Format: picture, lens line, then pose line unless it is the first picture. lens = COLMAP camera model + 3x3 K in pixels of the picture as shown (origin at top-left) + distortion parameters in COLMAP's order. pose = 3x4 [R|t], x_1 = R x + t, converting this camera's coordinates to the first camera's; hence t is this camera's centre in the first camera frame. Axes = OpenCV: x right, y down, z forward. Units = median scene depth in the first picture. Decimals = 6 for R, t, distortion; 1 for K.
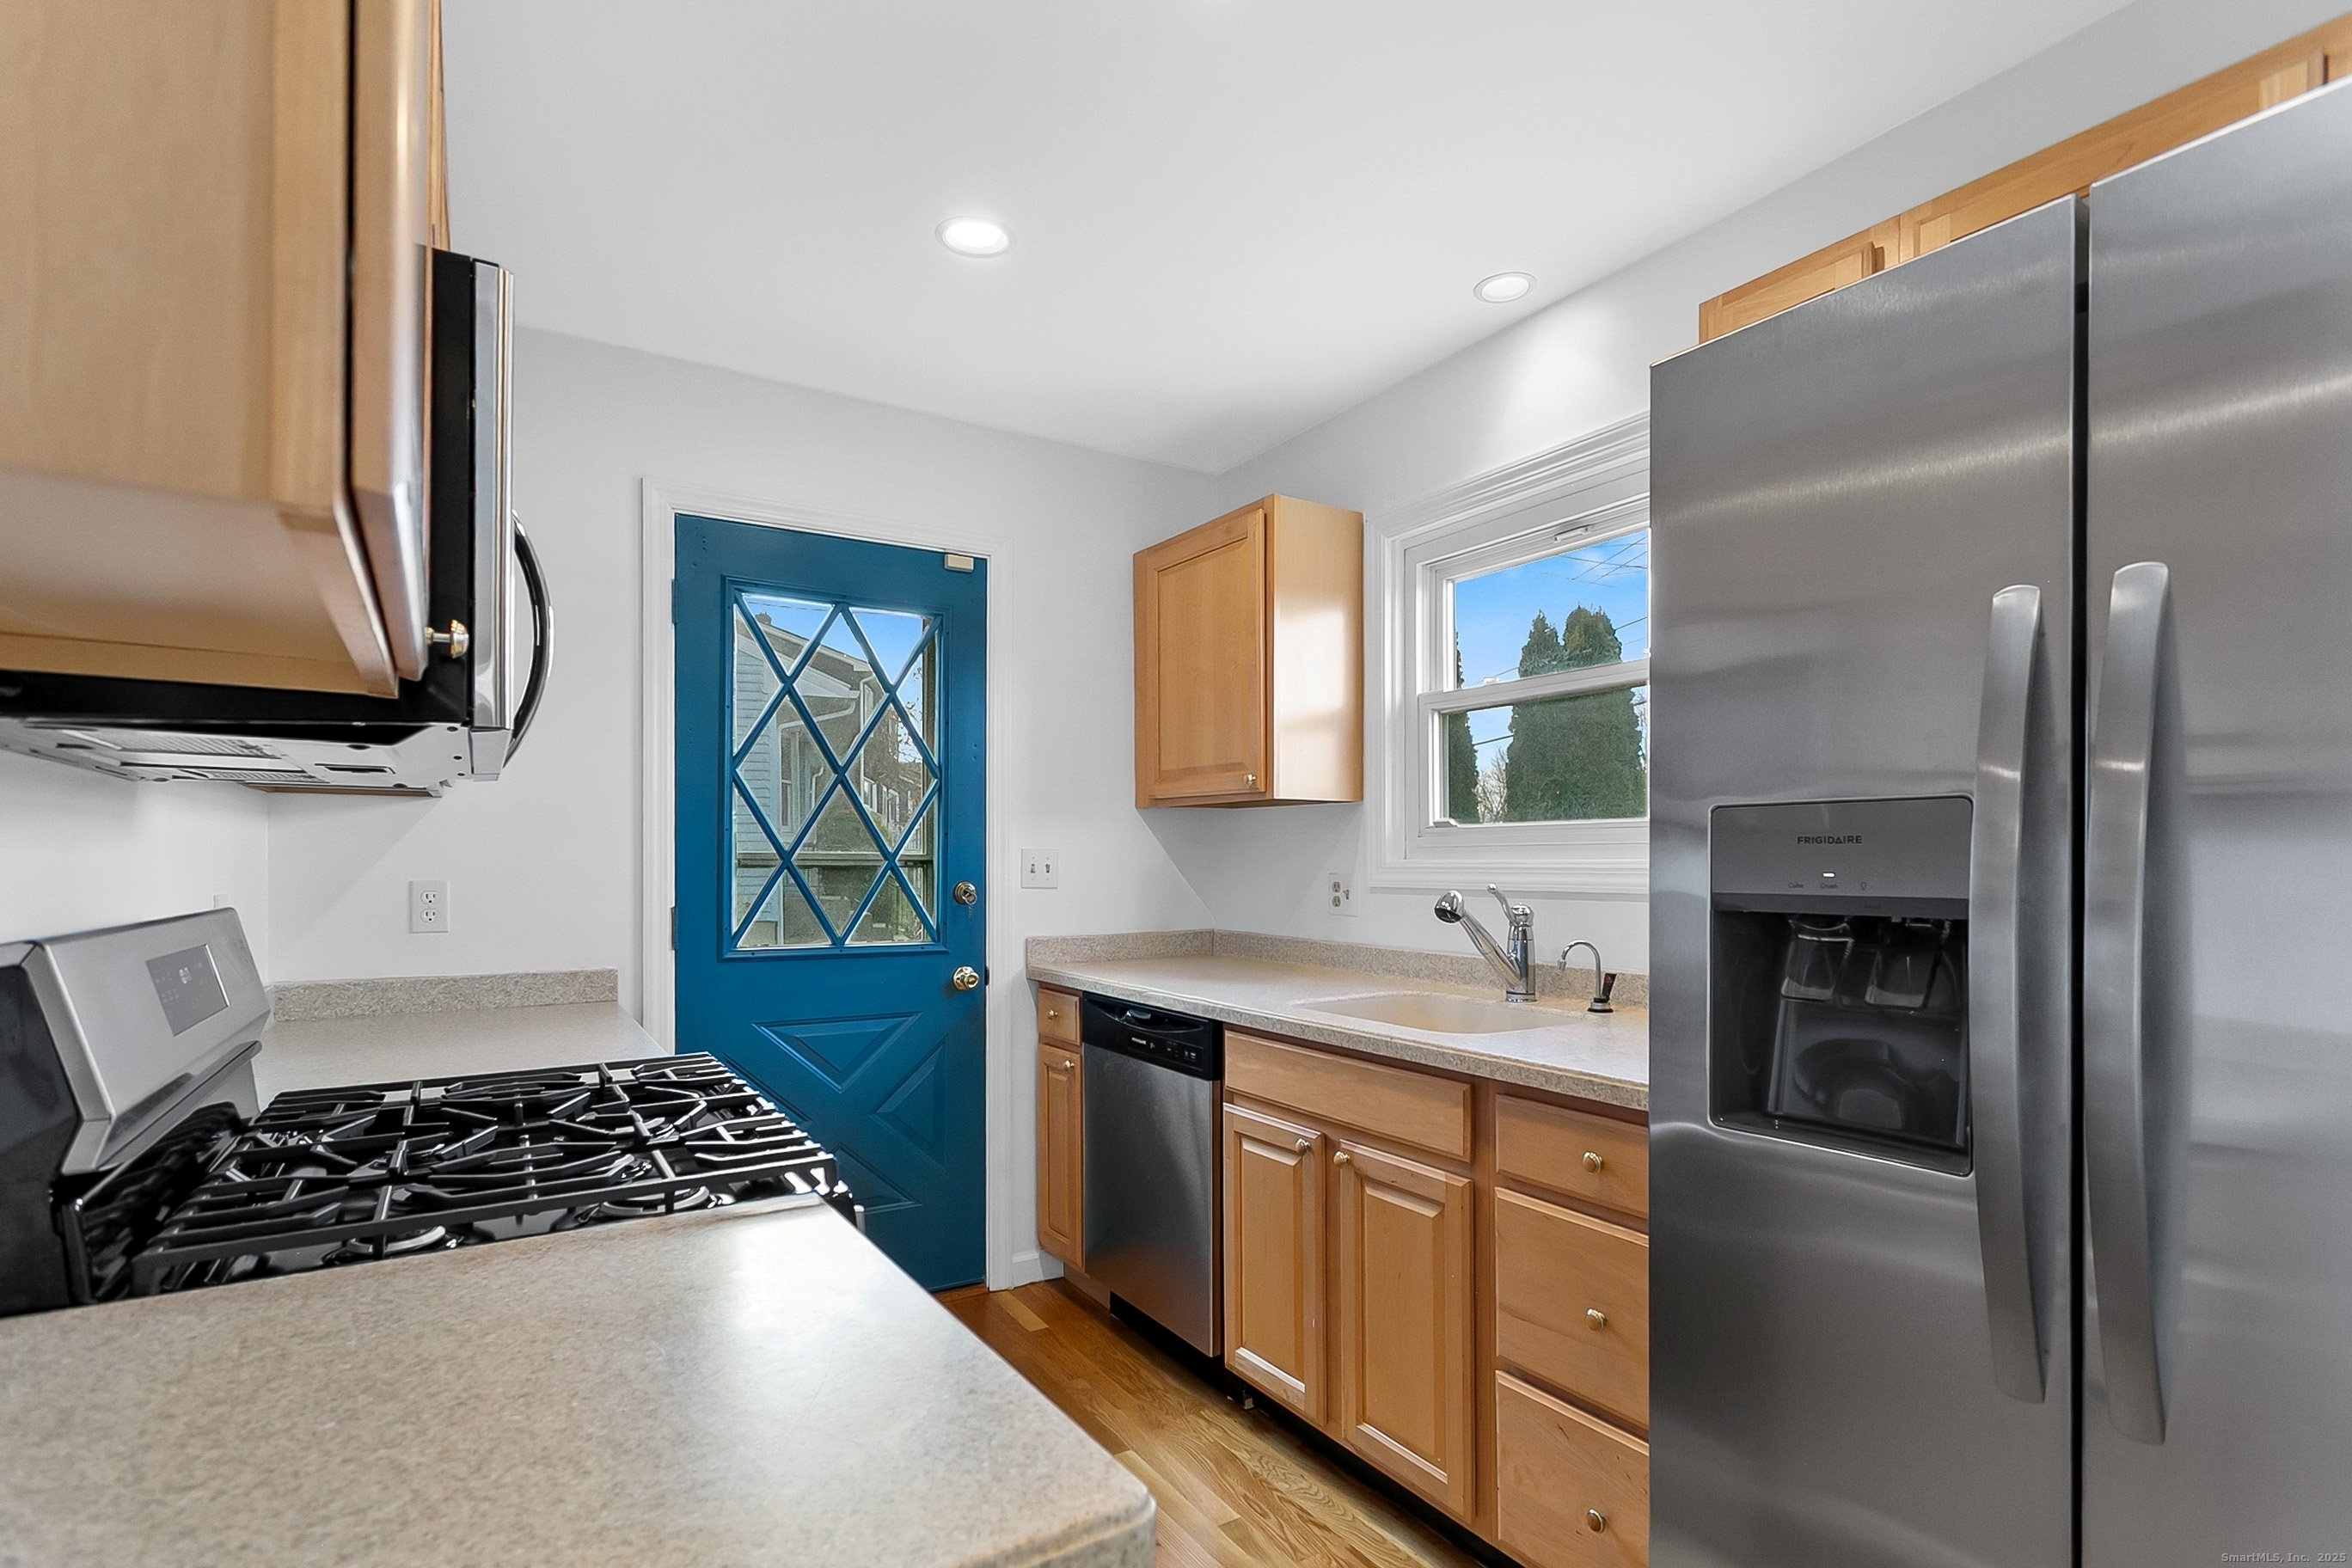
lens RADIAL K [[1146.1, 0, 1157.0], [0, 1146.1, 850.1], [0, 0, 1]] dist [-0.006272, -0.000231]
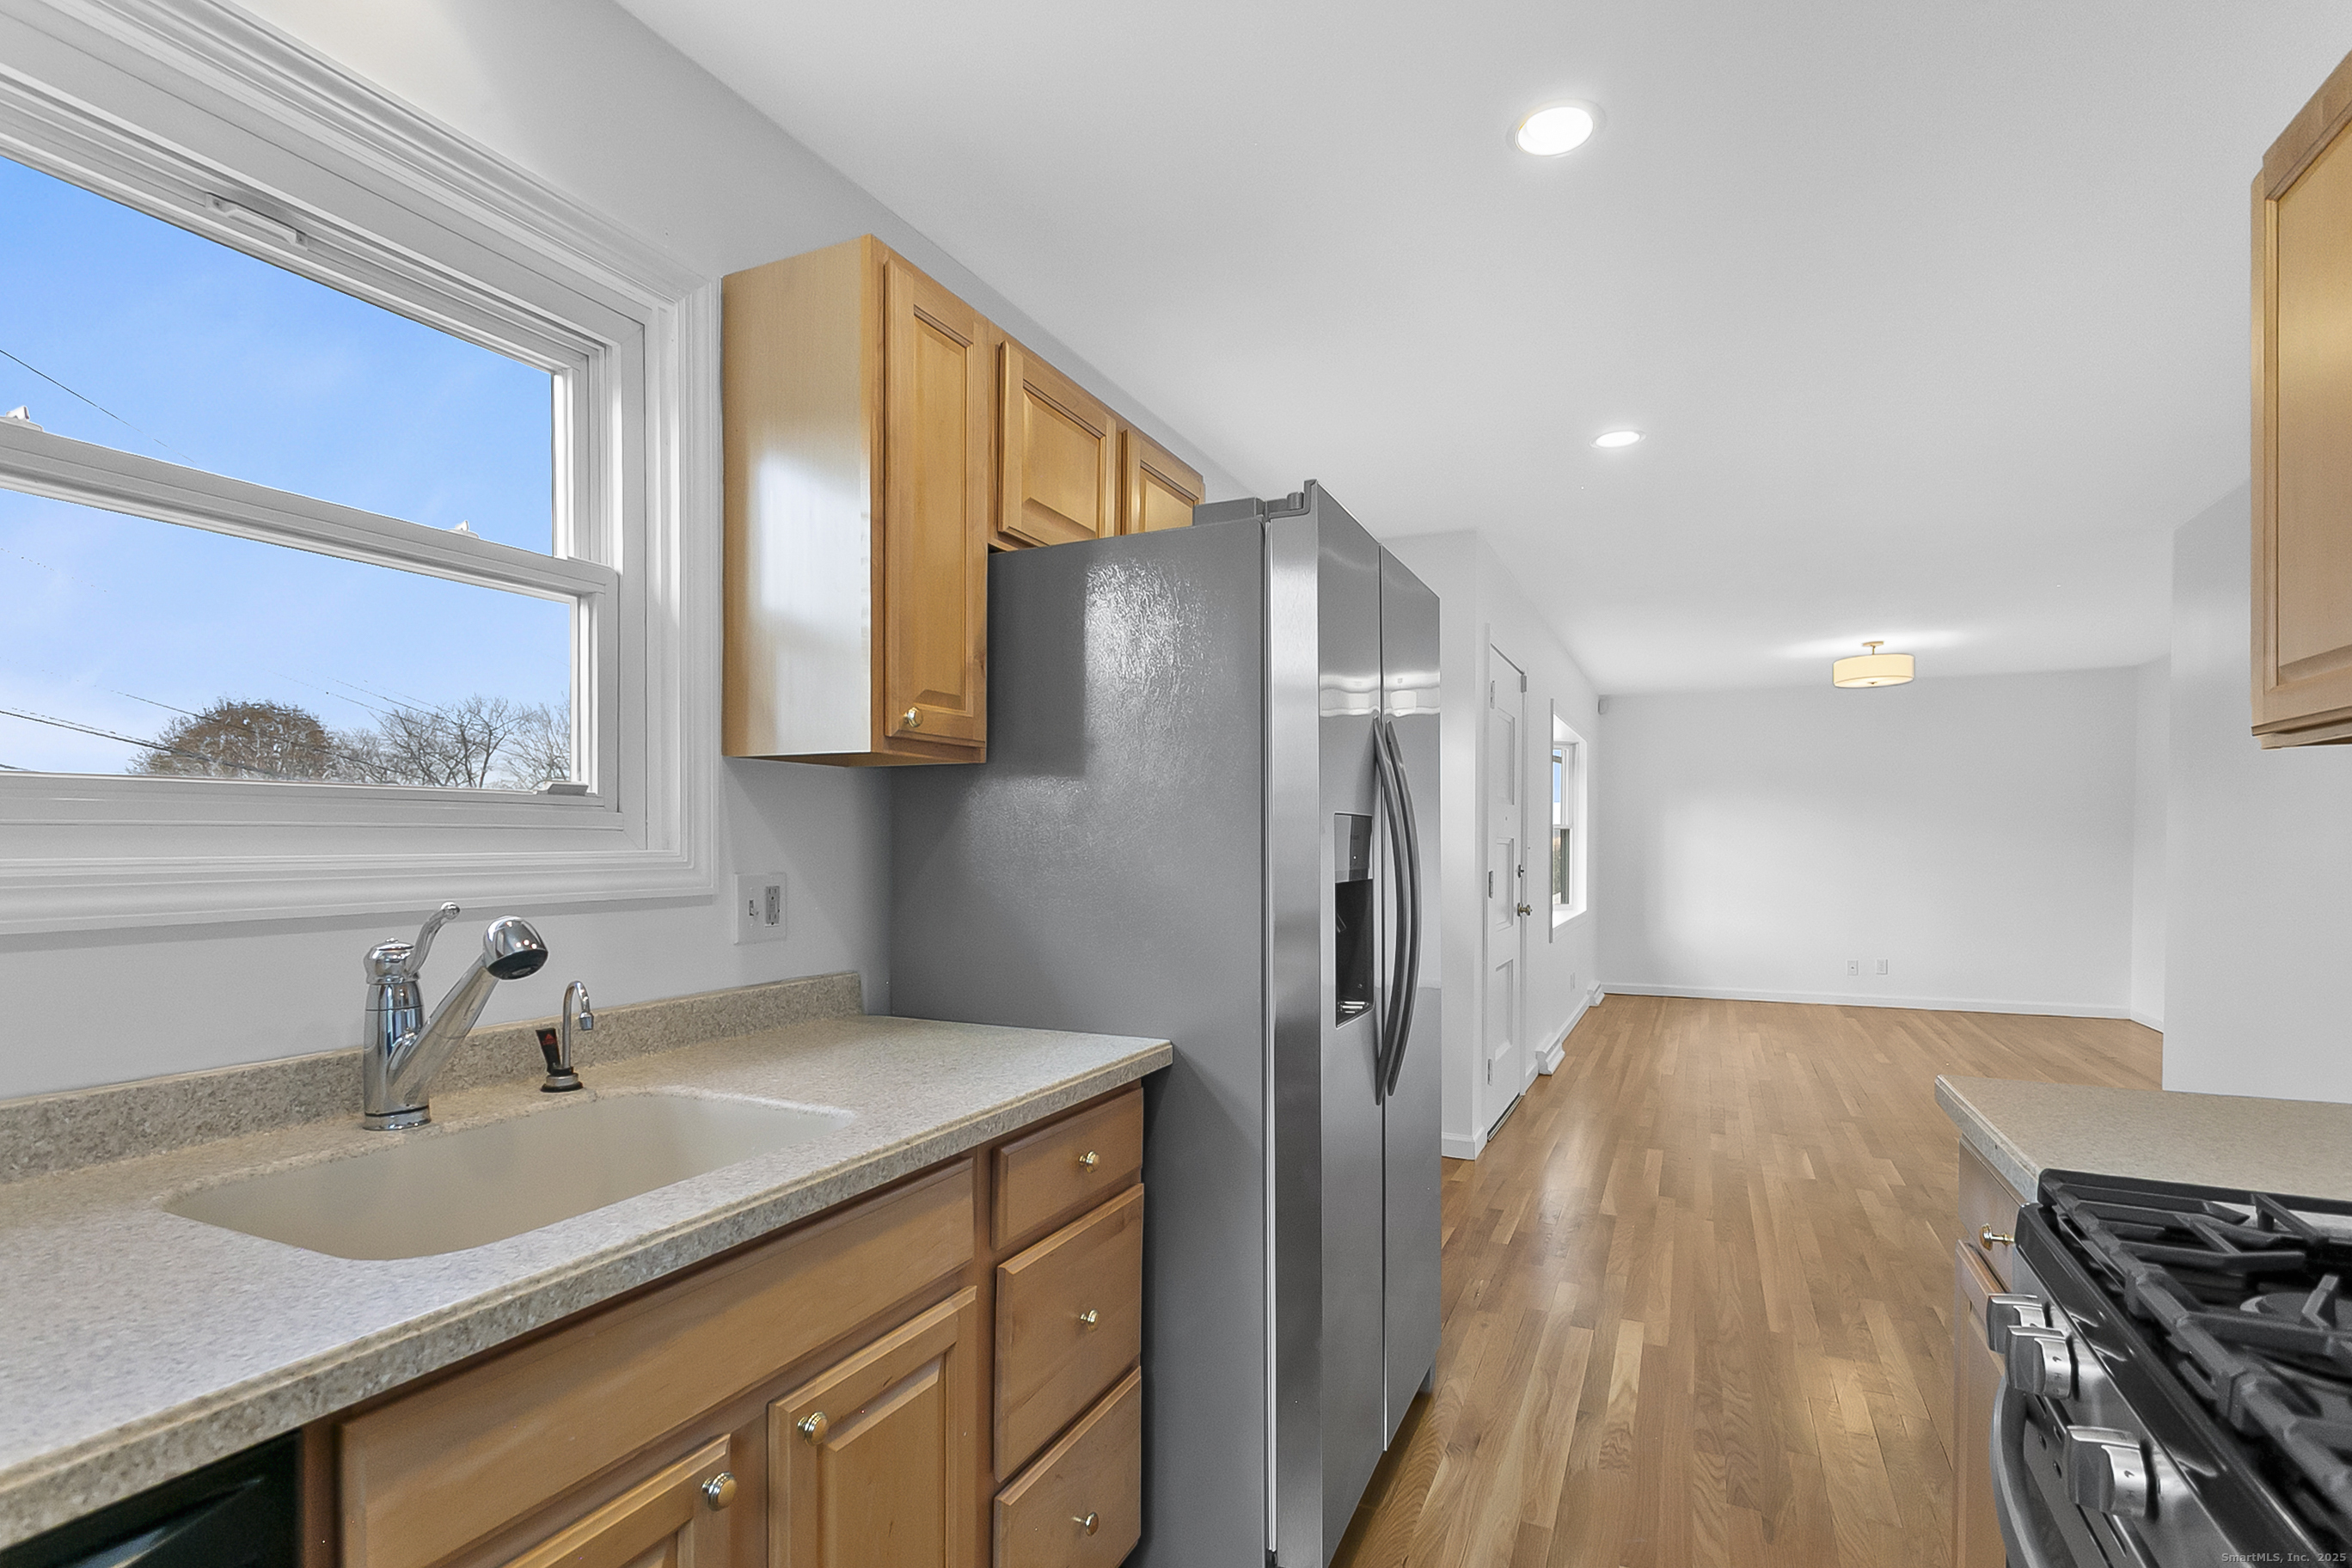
lens RADIAL K [[1133.1, 0, 1159.7], [0, 1133.1, 860.8], [0, 0, 1]] dist [-0.001669, 0.002411]
pose [[-0.542733, -0.013647, 0.839795, -0.250697], [-0.004739, 0.999902, 0.013185, 0.002053], [-0.839892, 0.003176, -0.542744, 0.804115]]
